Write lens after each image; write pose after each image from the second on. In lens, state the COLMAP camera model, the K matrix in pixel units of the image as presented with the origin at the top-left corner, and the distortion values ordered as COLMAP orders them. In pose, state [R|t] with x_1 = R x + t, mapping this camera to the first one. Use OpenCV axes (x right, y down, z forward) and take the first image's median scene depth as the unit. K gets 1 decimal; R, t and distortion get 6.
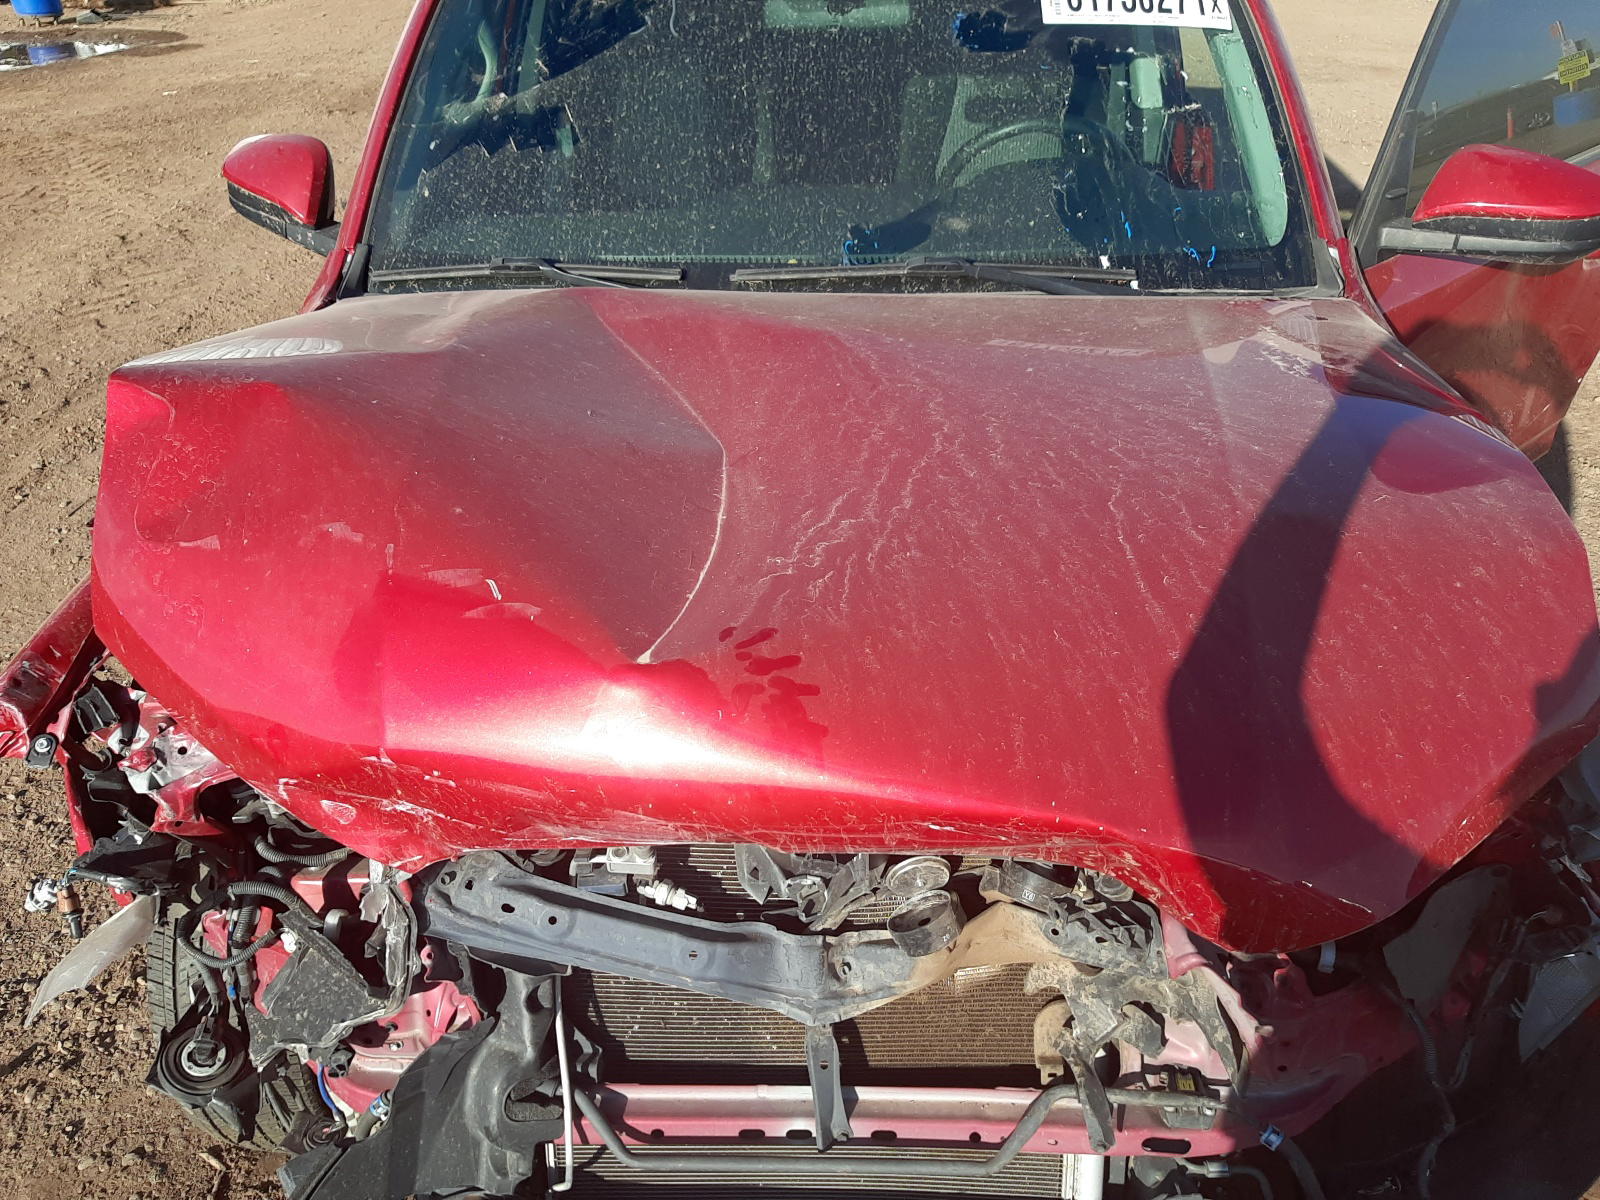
lens RADIAL K [[1268.5, 0, 750.9], [0, 1268.5, 624.9], [0, 0, 1]] dist [0.005341, -0.018537]
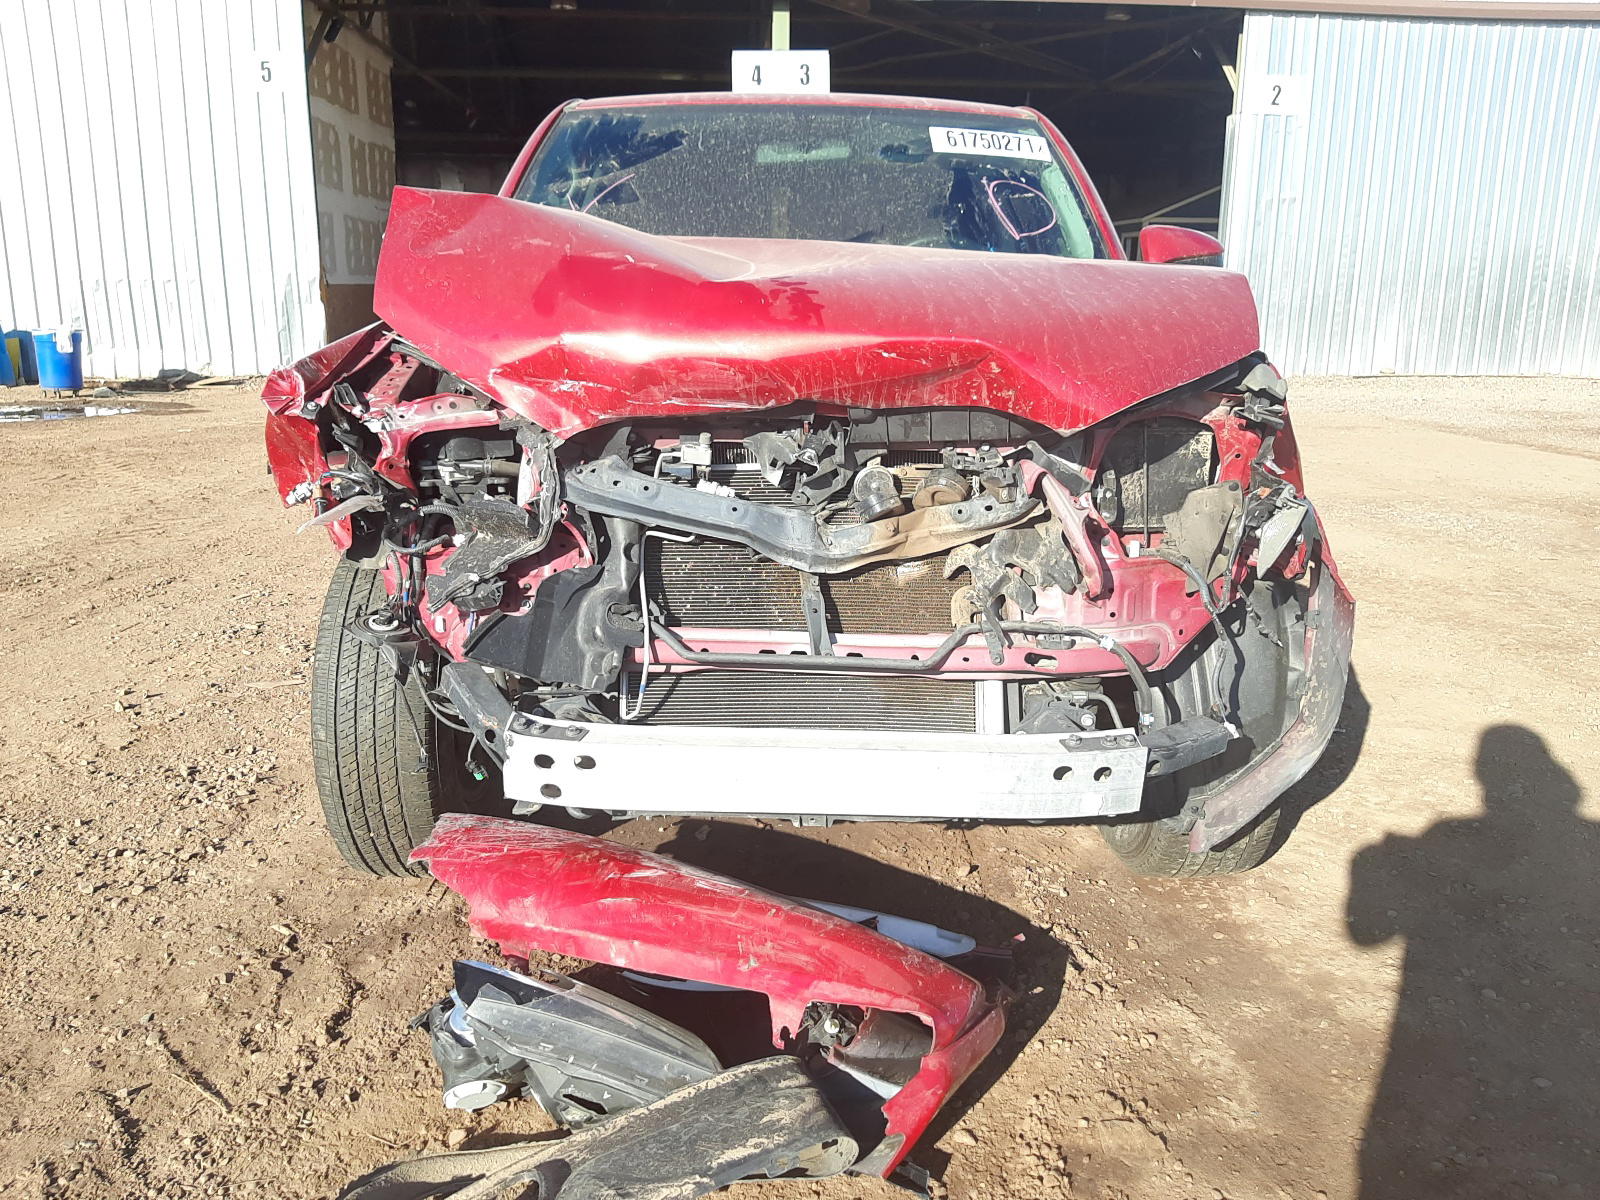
lens RADIAL K [[1268.5, 0, 794.8], [0, 1268.5, 600.9], [0, 0, 1]] dist [0.005341, -0.018537]
pose [[0.996273, 0.019758, 0.083963, -0.096247], [0.009246, 0.943340, -0.331700, 0.849592], [-0.085759, 0.331240, 0.939641, -0.436220]]
